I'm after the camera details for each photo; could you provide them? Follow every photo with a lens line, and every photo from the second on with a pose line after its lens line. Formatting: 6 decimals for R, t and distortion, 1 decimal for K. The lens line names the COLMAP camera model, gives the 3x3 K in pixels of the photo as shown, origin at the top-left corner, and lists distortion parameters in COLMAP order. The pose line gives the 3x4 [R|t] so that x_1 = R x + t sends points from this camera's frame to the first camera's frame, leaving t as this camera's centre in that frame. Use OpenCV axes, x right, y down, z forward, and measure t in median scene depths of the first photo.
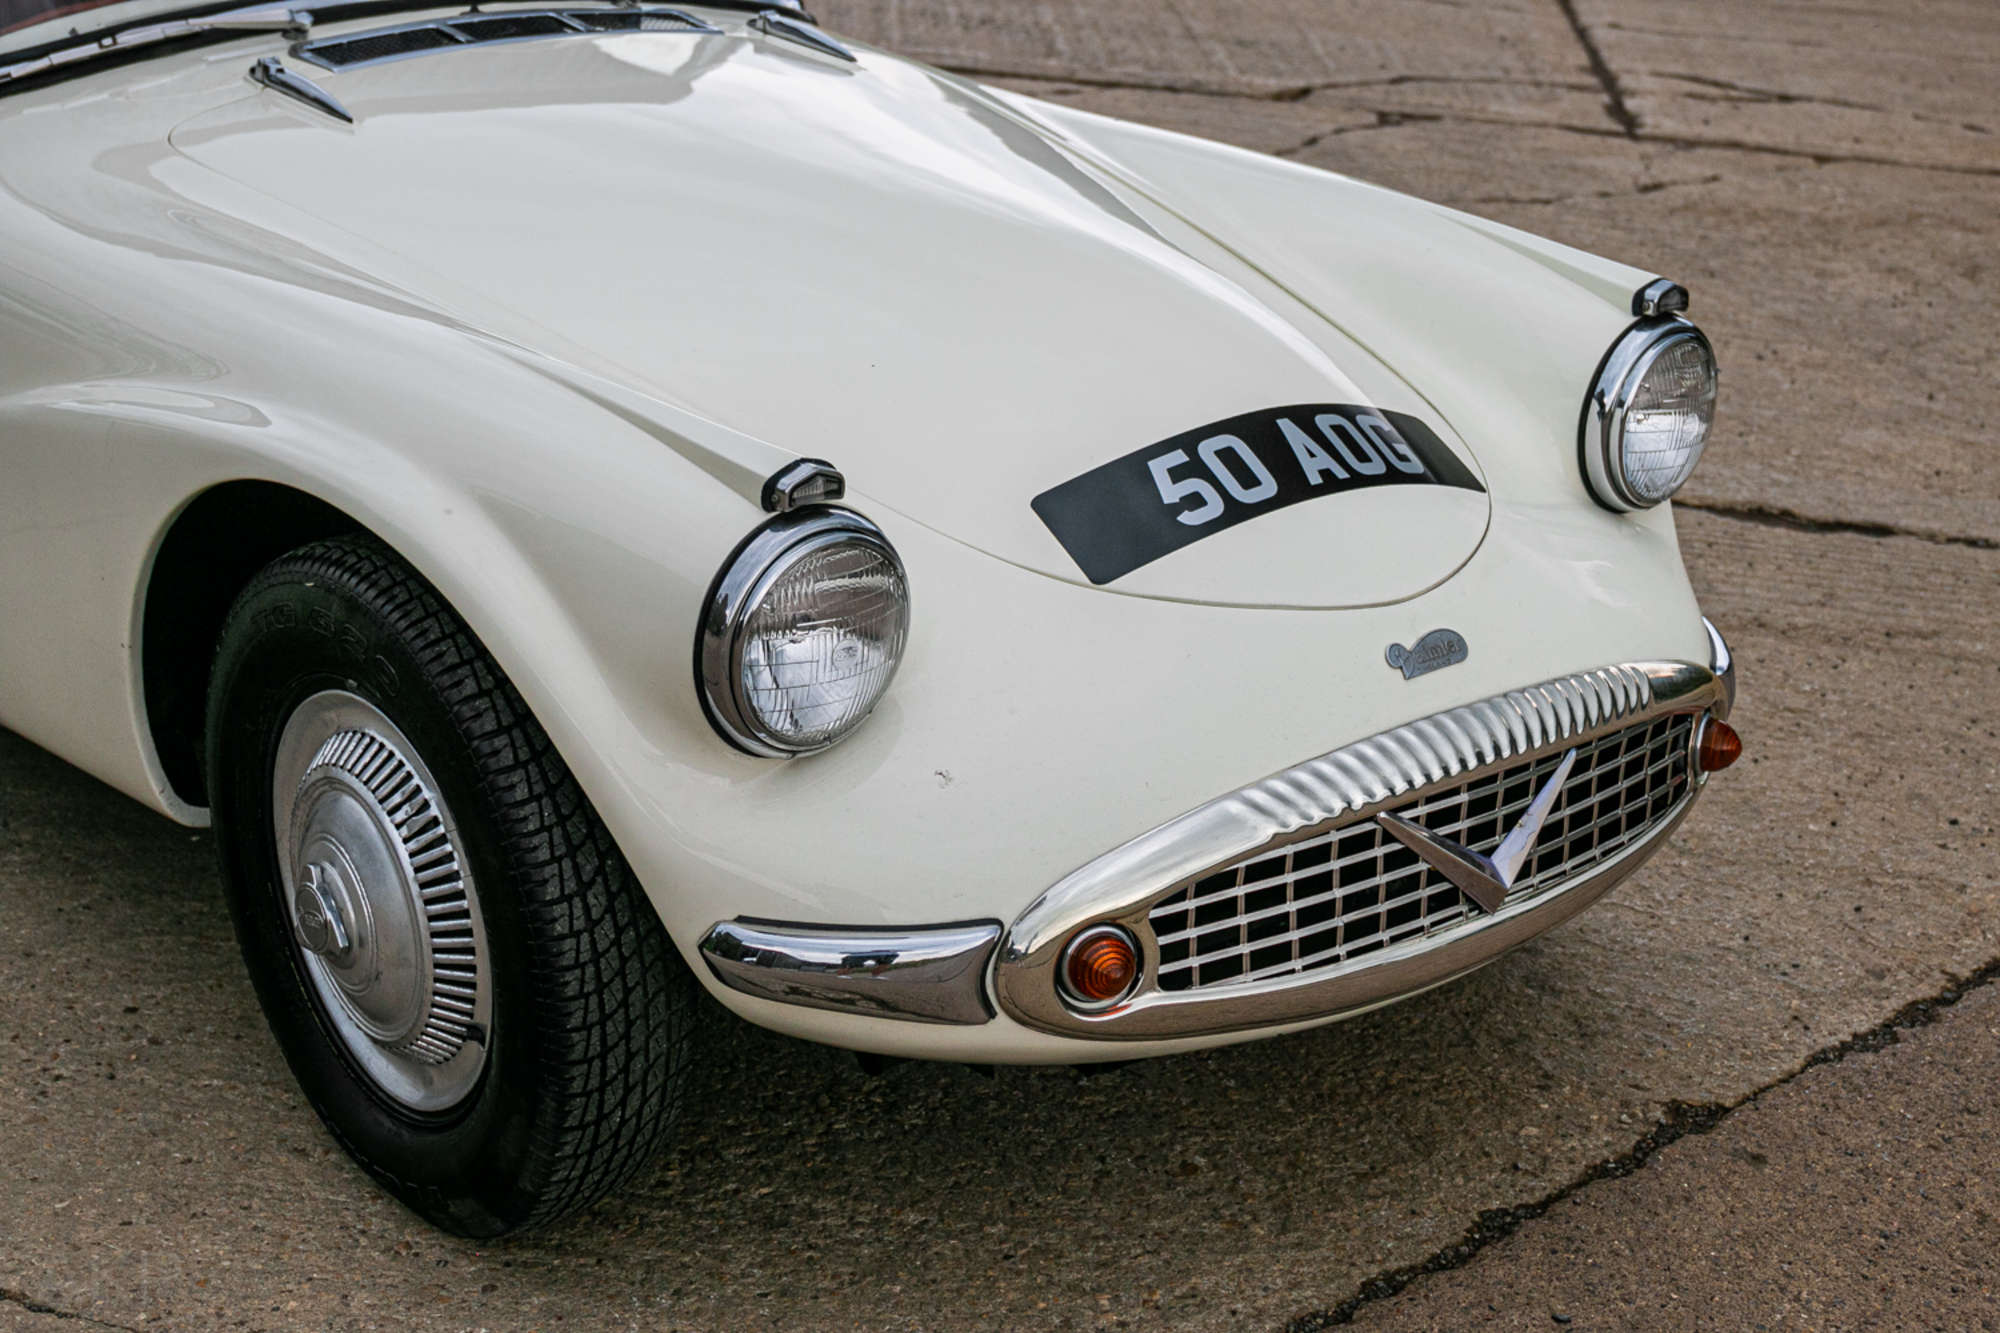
lens RADIAL K [[3277.0, 0, 1000.0], [0, 3277.0, 666.5], [0, 0, 1]] dist [0.009729, 0.024122]
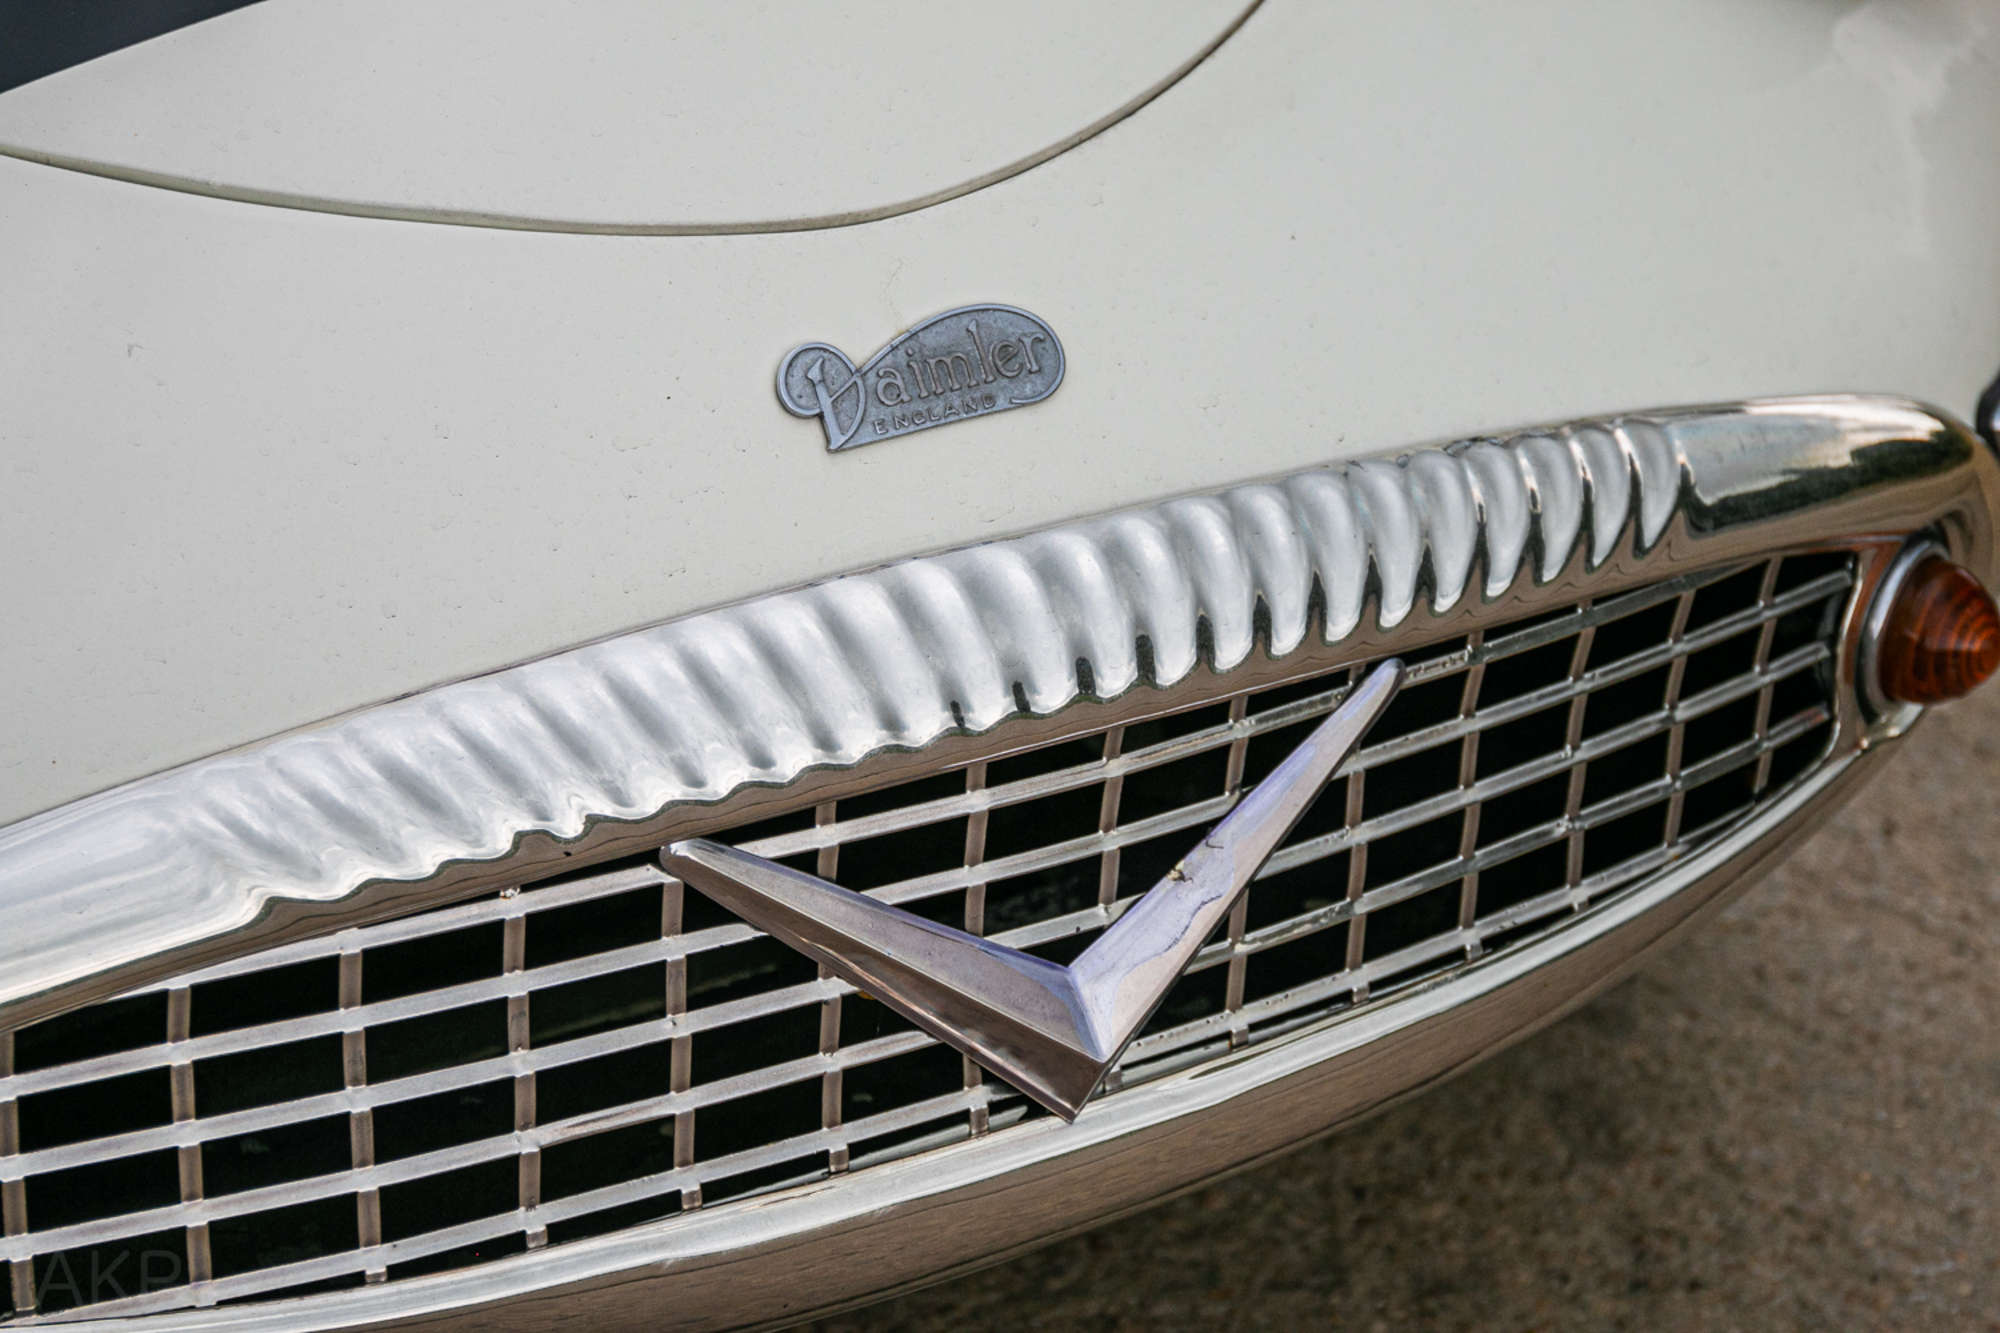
lens RADIAL K [[5215.0, 0, 1000.0], [0, 5215.0, 666.5], [0, 0, 1]] dist [0.091503, 0.527423]
pose [[0.983938, 0.094021, -0.151744, 0.223262], [-0.071351, 0.986338, 0.148483, -0.055813], [0.163631, -0.135271, 0.977204, 0.452875]]
